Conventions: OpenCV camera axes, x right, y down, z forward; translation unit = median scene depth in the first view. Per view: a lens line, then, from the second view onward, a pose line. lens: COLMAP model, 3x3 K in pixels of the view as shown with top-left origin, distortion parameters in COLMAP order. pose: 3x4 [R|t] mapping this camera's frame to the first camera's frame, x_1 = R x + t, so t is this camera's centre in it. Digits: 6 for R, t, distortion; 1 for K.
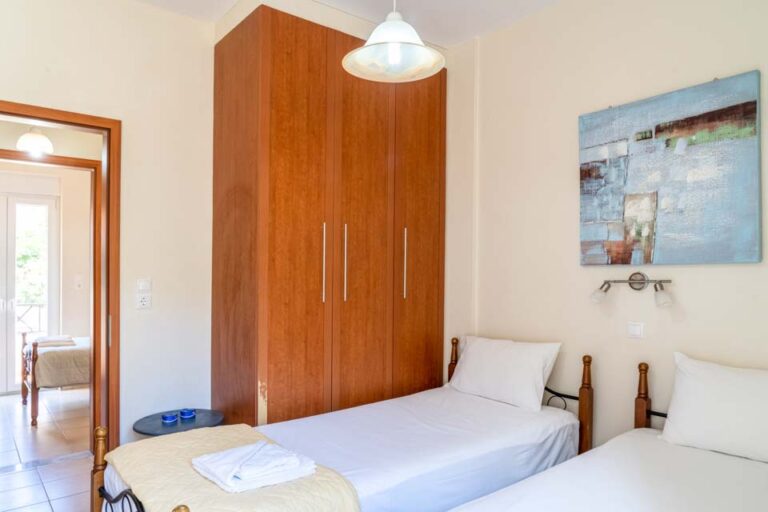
lens RADIAL K [[518.9, 0, 384.1], [0, 518.9, 260.5], [0, 0, 1]] dist [-0.038417, -0.003761]
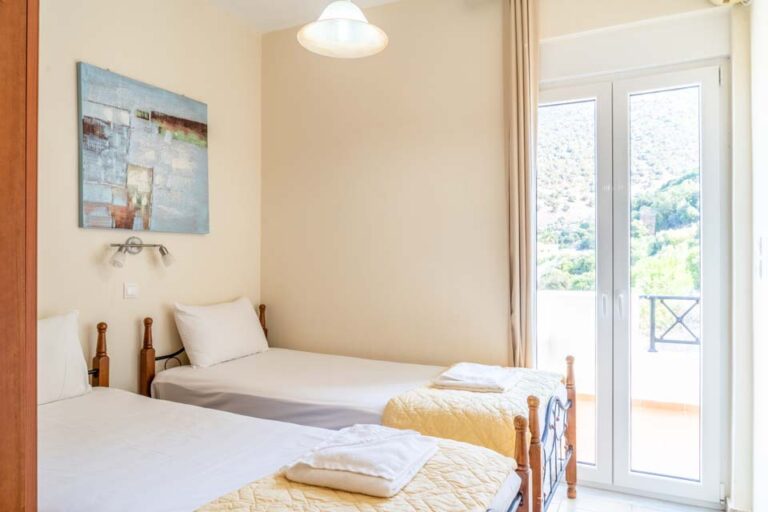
lens RADIAL K [[518.9, 0, 384.0], [0, 518.9, 258.4], [0, 0, 1]] dist [-0.038417, -0.003761]
pose [[-0.418836, 0.015854, 0.907924, -0.704002], [-0.008410, 0.999737, -0.021336, 0.085288], [-0.908023, -0.016572, -0.418592, 0.963857]]
